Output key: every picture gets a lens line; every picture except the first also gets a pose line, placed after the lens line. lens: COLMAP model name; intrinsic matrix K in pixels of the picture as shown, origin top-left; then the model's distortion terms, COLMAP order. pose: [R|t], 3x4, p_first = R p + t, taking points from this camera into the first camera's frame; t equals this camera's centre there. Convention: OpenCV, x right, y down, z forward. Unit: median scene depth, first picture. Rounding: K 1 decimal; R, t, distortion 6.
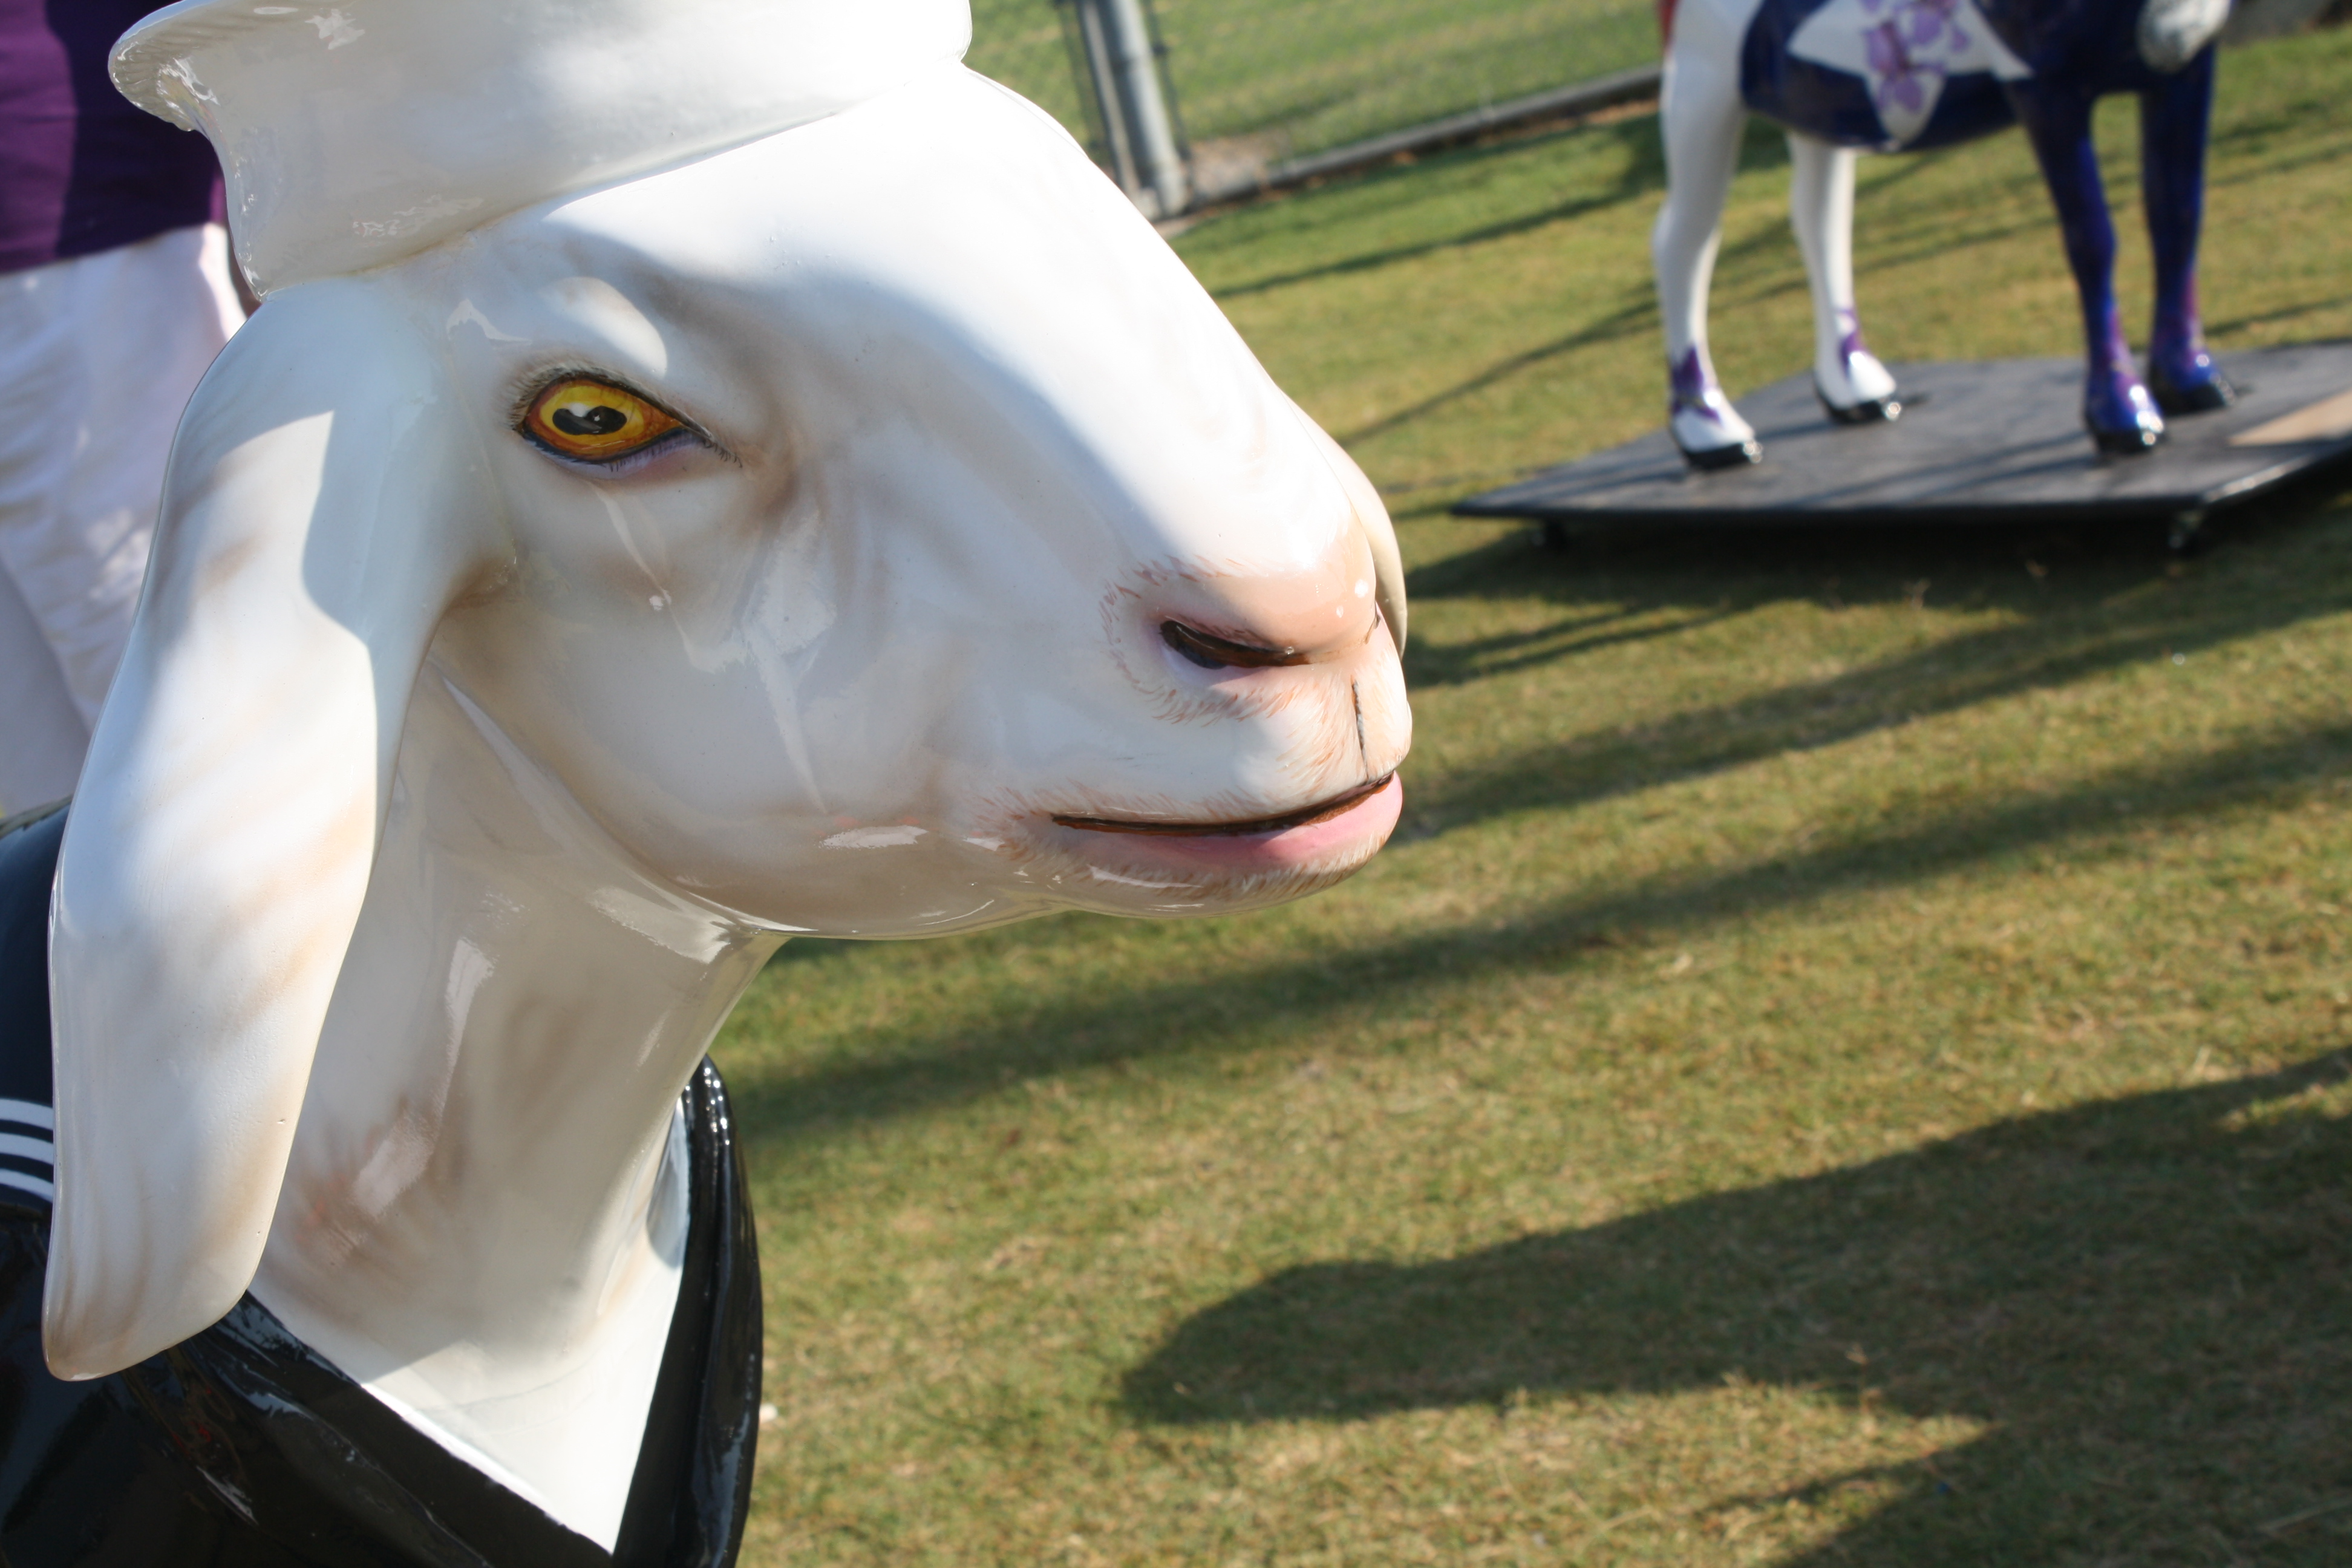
lens RADIAL K [[4445.9, 0, 1180.6], [0, 4445.9, 784.9], [0, 0, 1]] dist [0.060811, 0.000000]
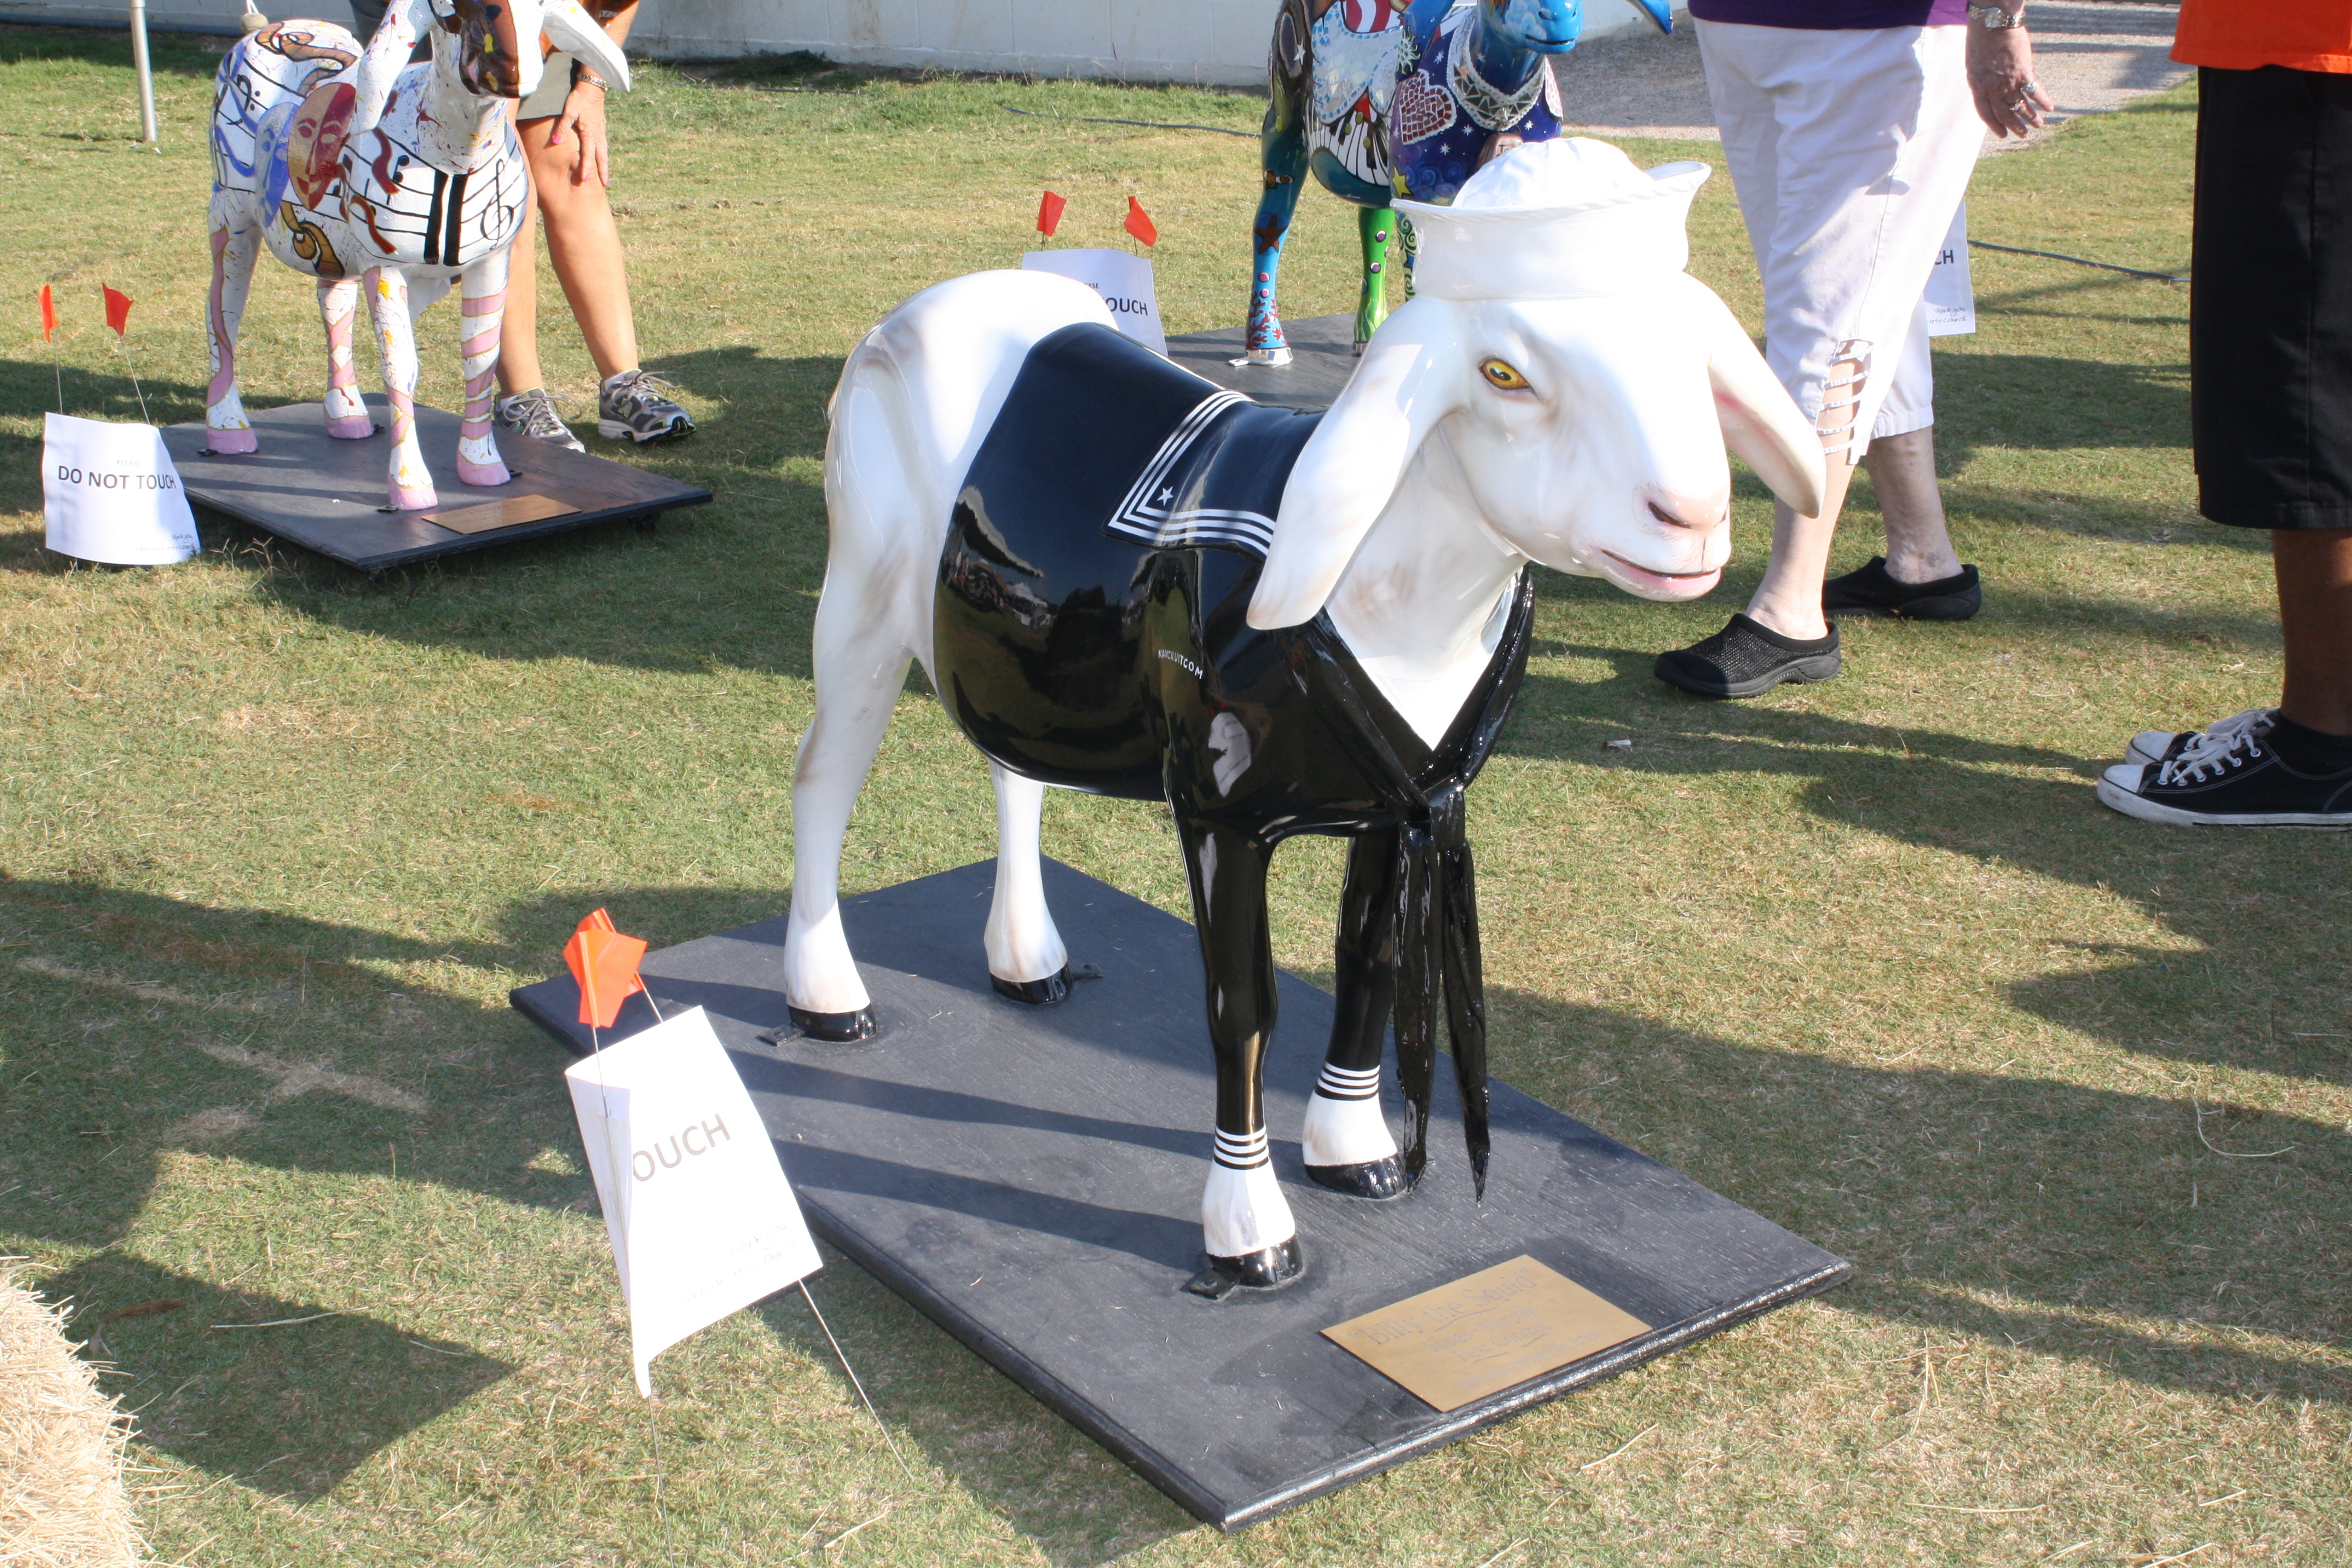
lens RADIAL K [[3504.7, 0, 1176.3], [0, 3504.7, 782.9], [0, 0, 1]] dist [-0.029891, 0.000000]
pose [[0.910599, 0.319024, -0.262741, 0.277175], [-0.274530, 0.942118, 0.192476, -0.160977], [0.308938, -0.103138, 0.945473, -0.973792]]
